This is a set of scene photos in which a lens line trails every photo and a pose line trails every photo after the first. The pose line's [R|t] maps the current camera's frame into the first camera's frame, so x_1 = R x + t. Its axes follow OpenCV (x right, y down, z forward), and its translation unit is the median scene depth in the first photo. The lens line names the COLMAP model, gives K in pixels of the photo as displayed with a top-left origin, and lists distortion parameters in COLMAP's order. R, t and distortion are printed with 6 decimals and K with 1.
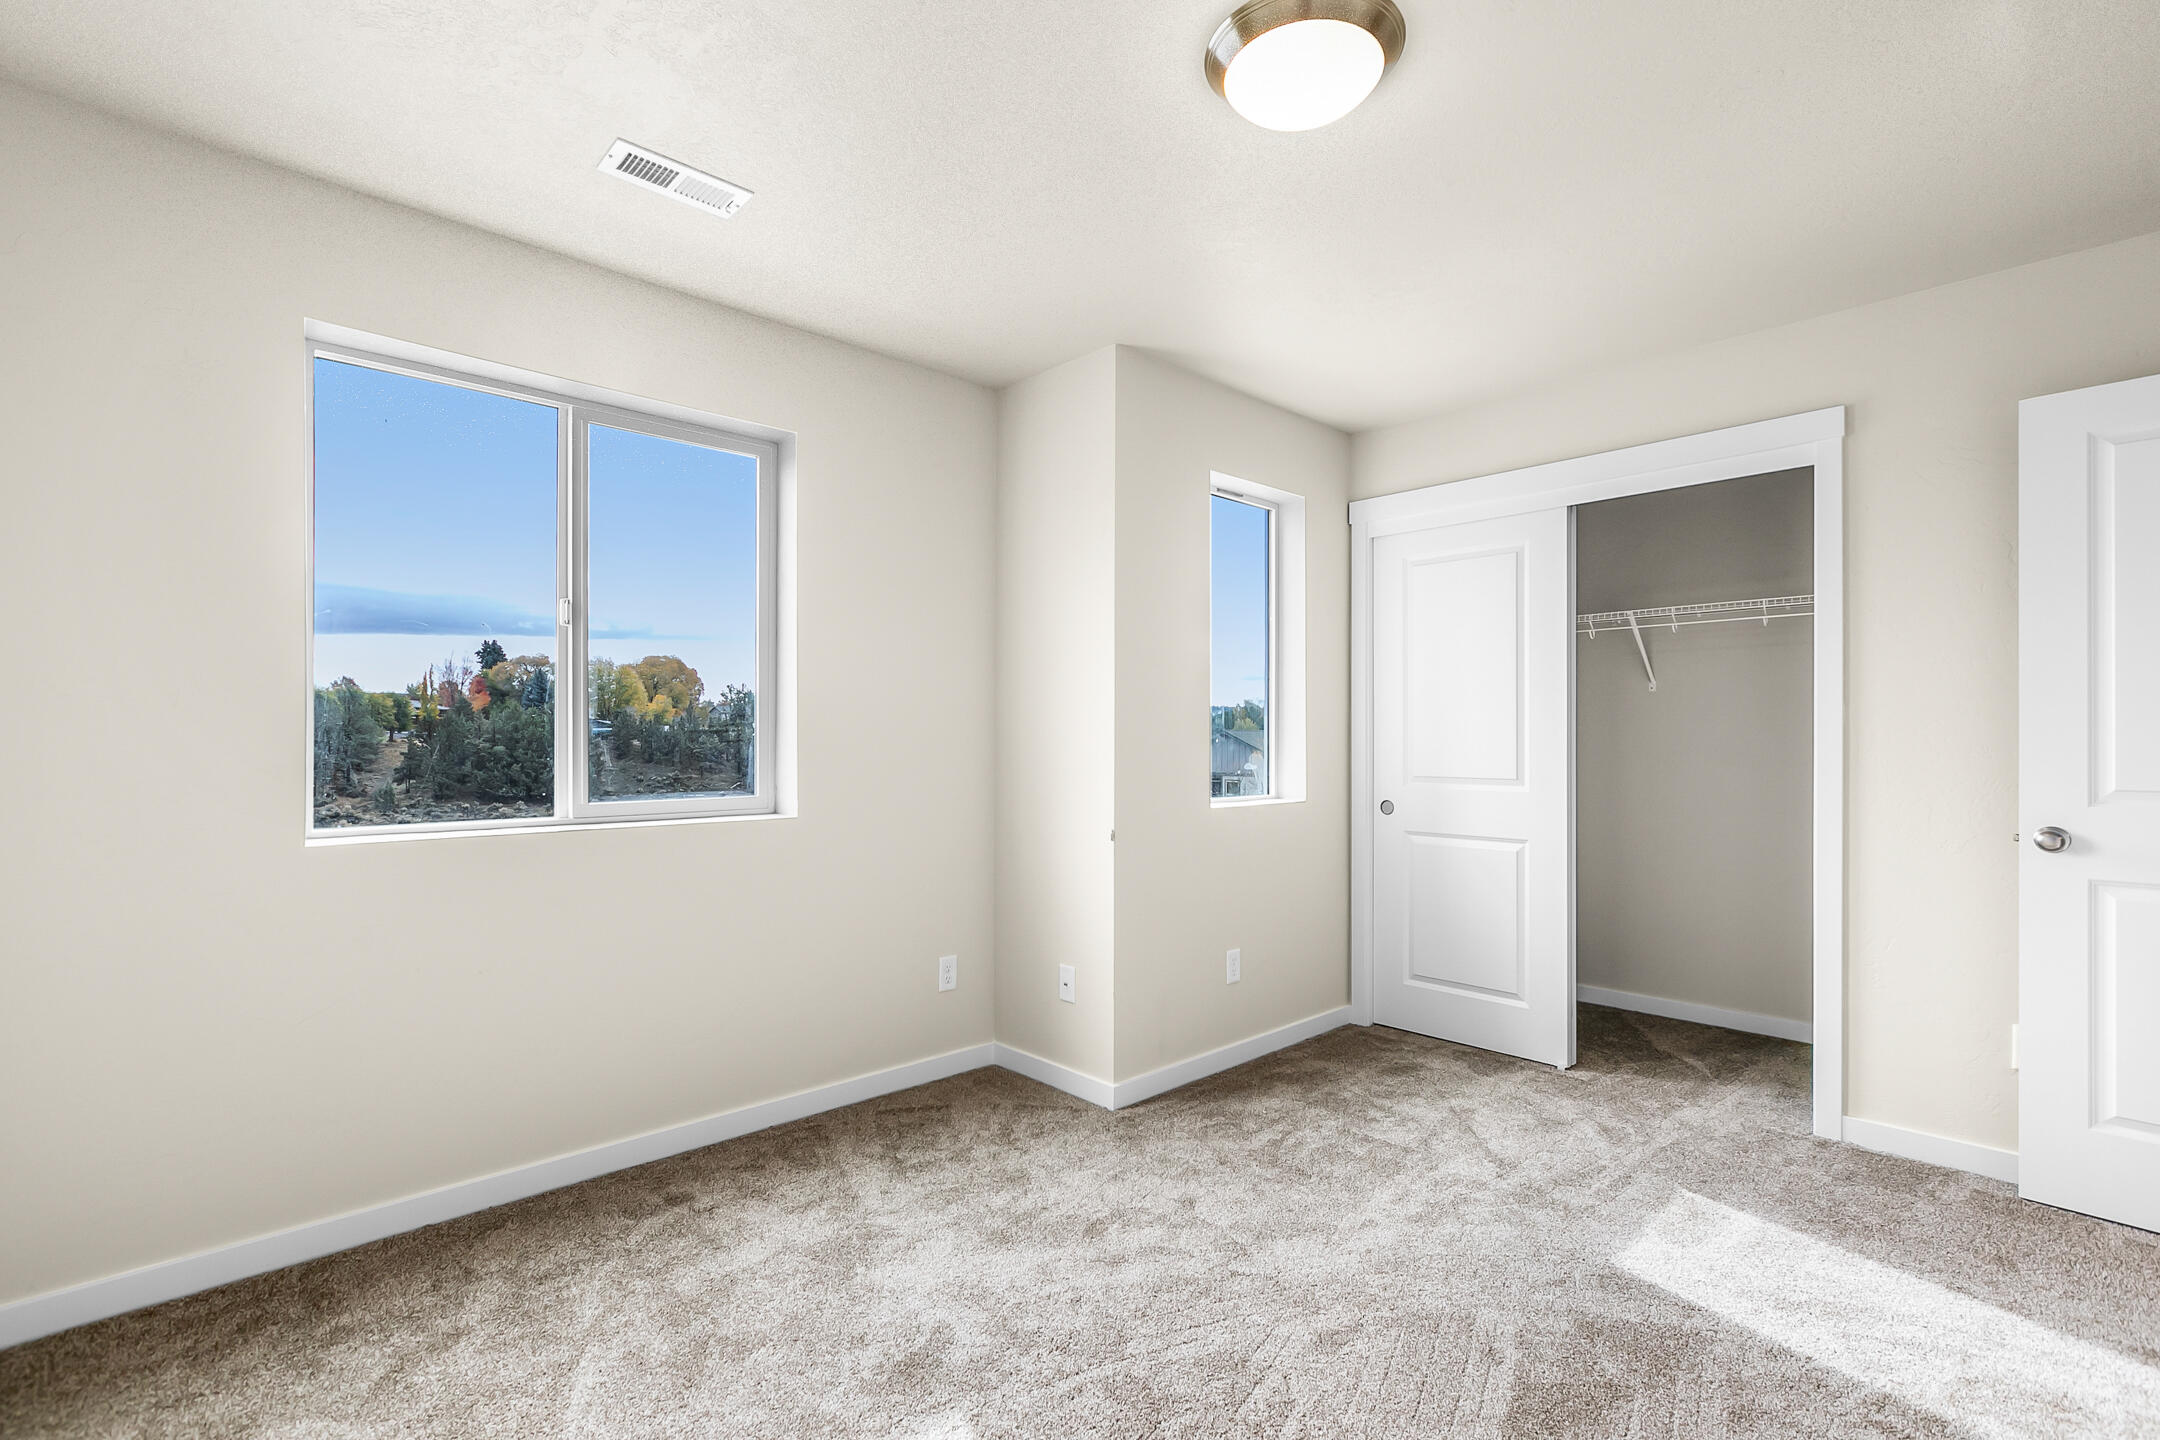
lens RADIAL K [[961.9, 0, 1081.8], [0, 961.9, 737.4], [0, 0, 1]] dist [0.003394, -0.001009]
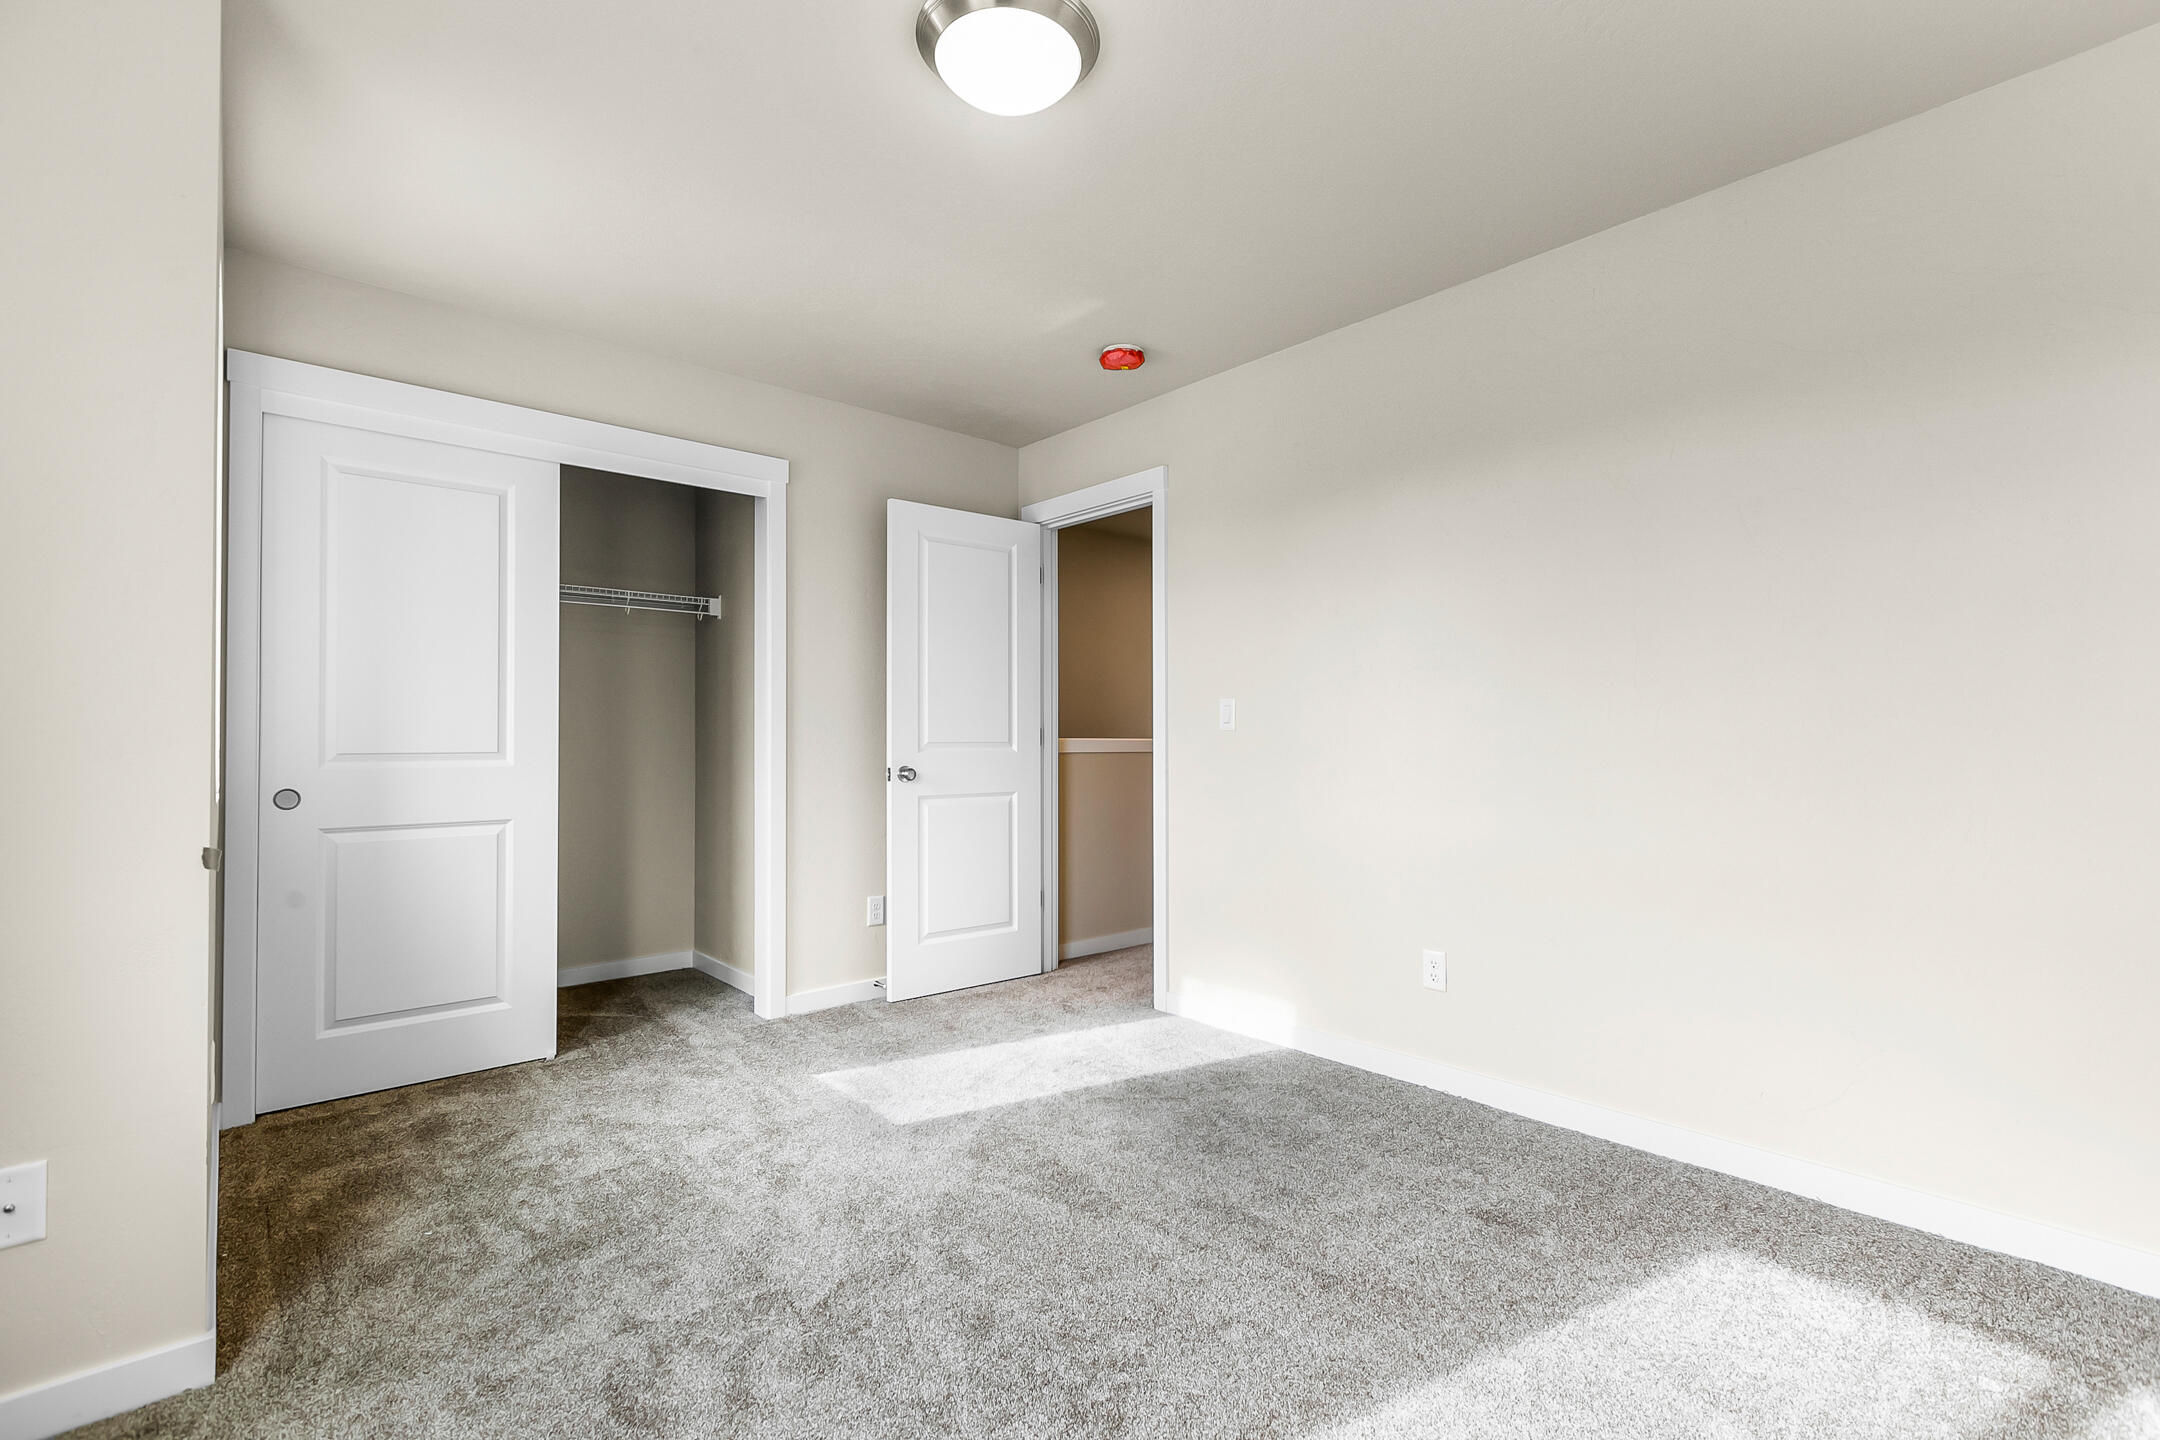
lens RADIAL K [[961.9, 0, 1081.4], [0, 961.9, 717.9], [0, 0, 1]] dist [0.003394, -0.001009]
pose [[0.046412, 0.019740, 0.998727, -0.427675], [-0.000352, 0.999805, -0.019745, 0.031663], [-0.998922, 0.000565, 0.046409, 0.447895]]
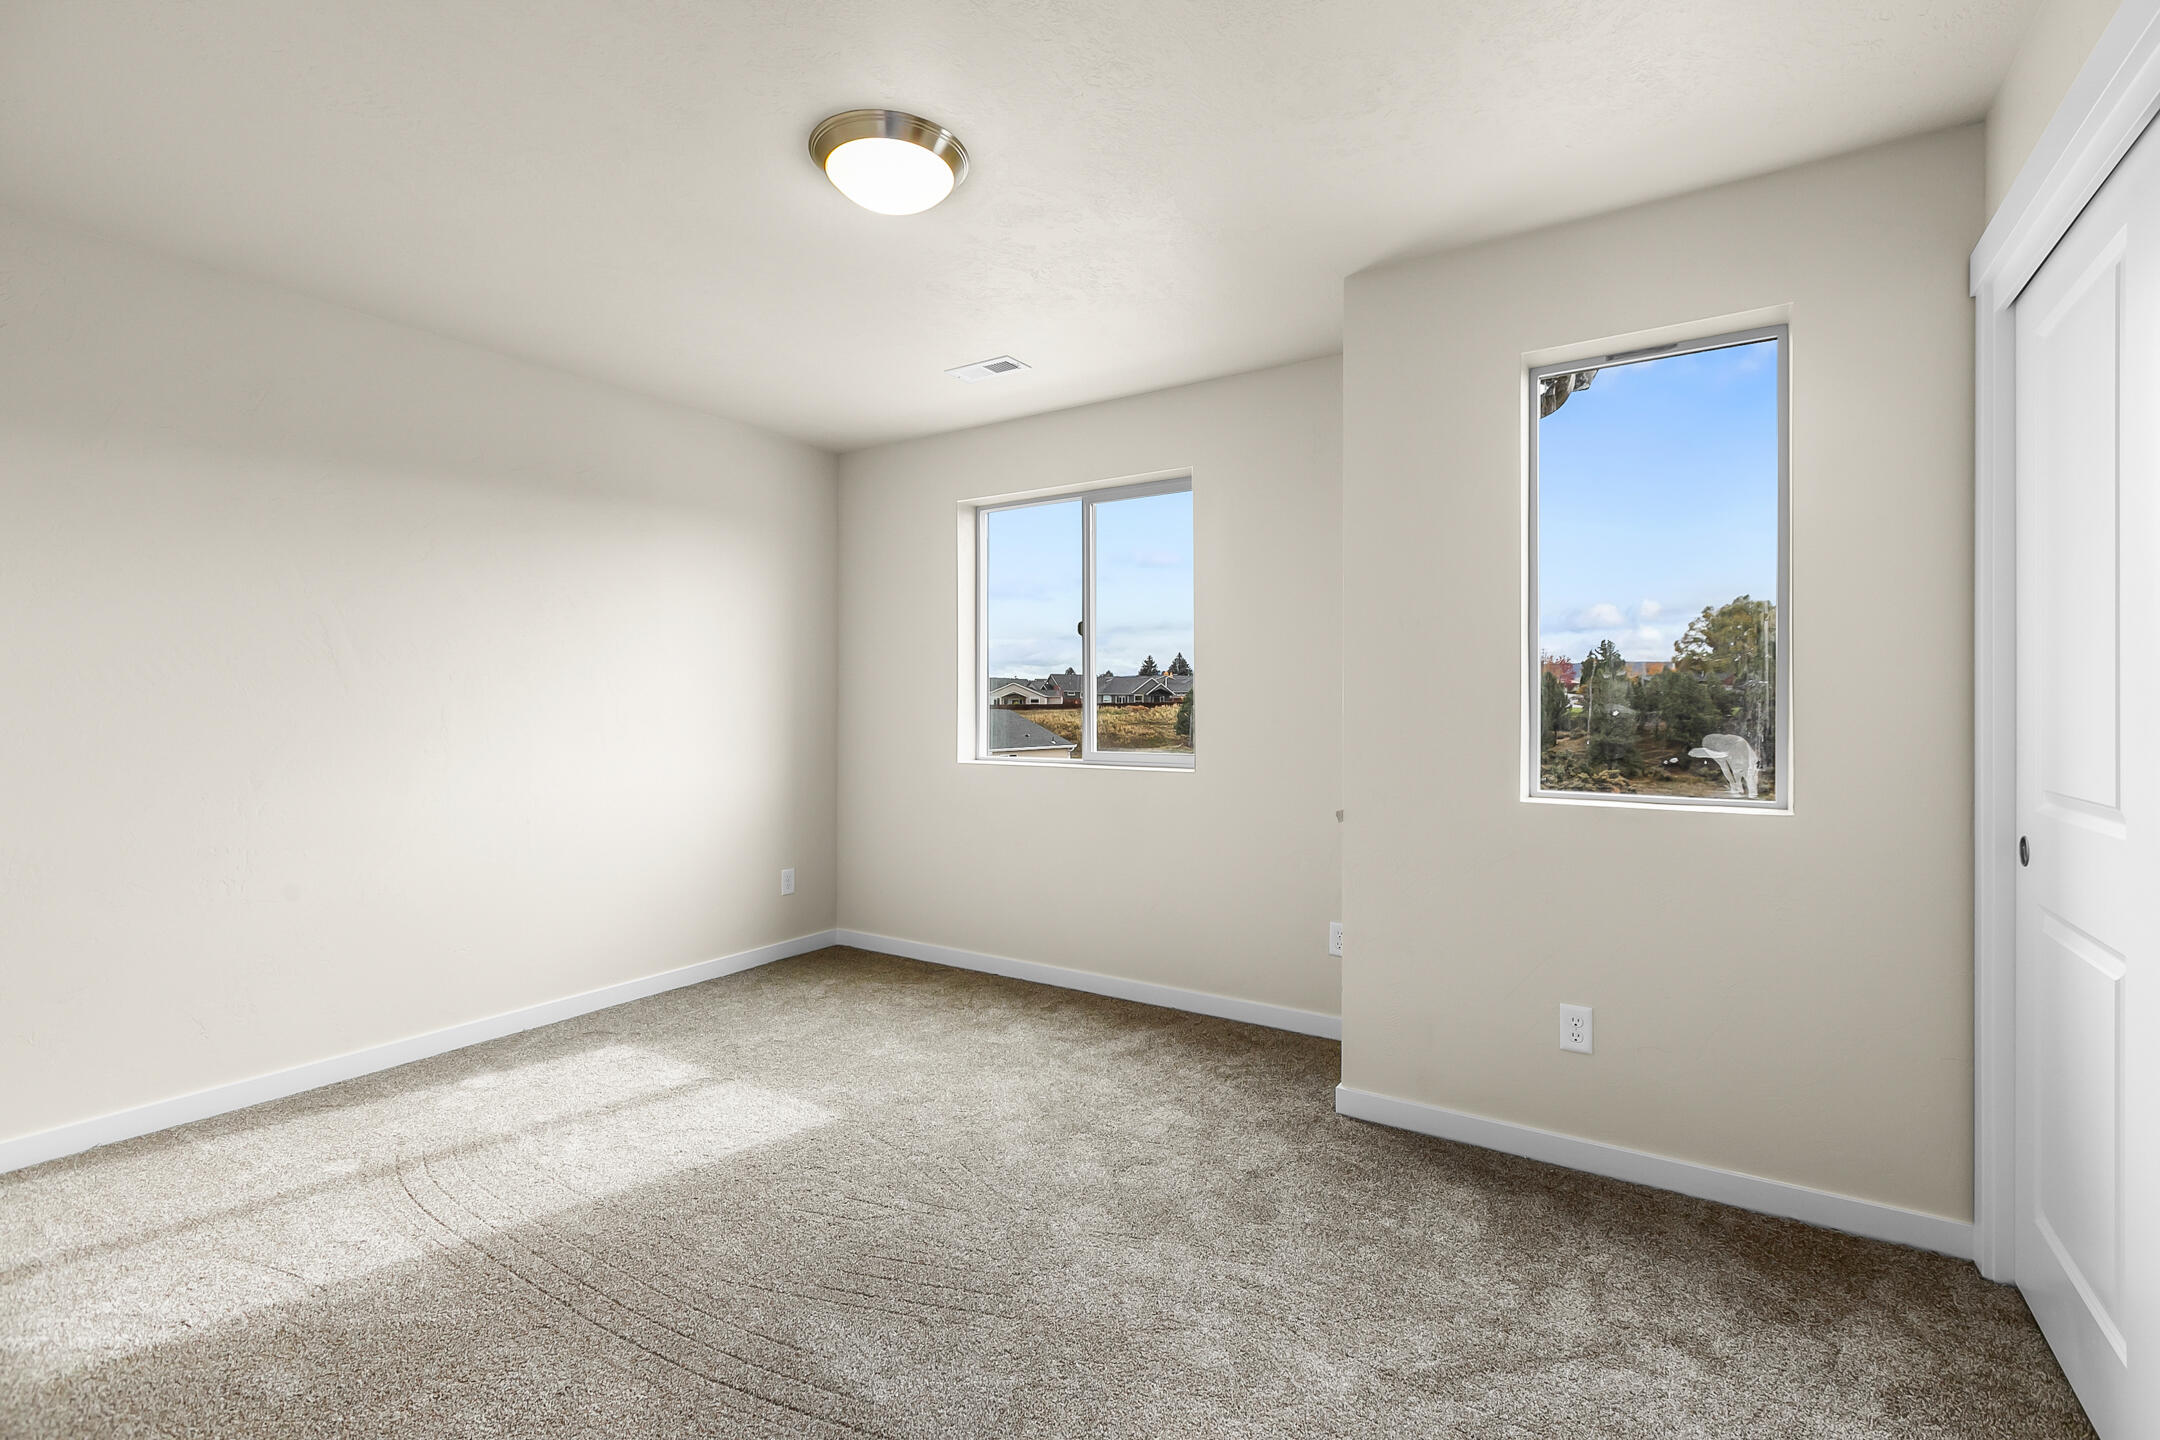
lens RADIAL K [[961.9, 0, 1082.3], [0, 961.9, 701.5], [0, 0, 1]] dist [0.003394, -0.001009]
pose [[0.256399, 0.001560, -0.966570, 0.780268], [0.010540, 0.999935, 0.004410, -0.012764], [0.966513, -0.011318, 0.256366, 0.481150]]
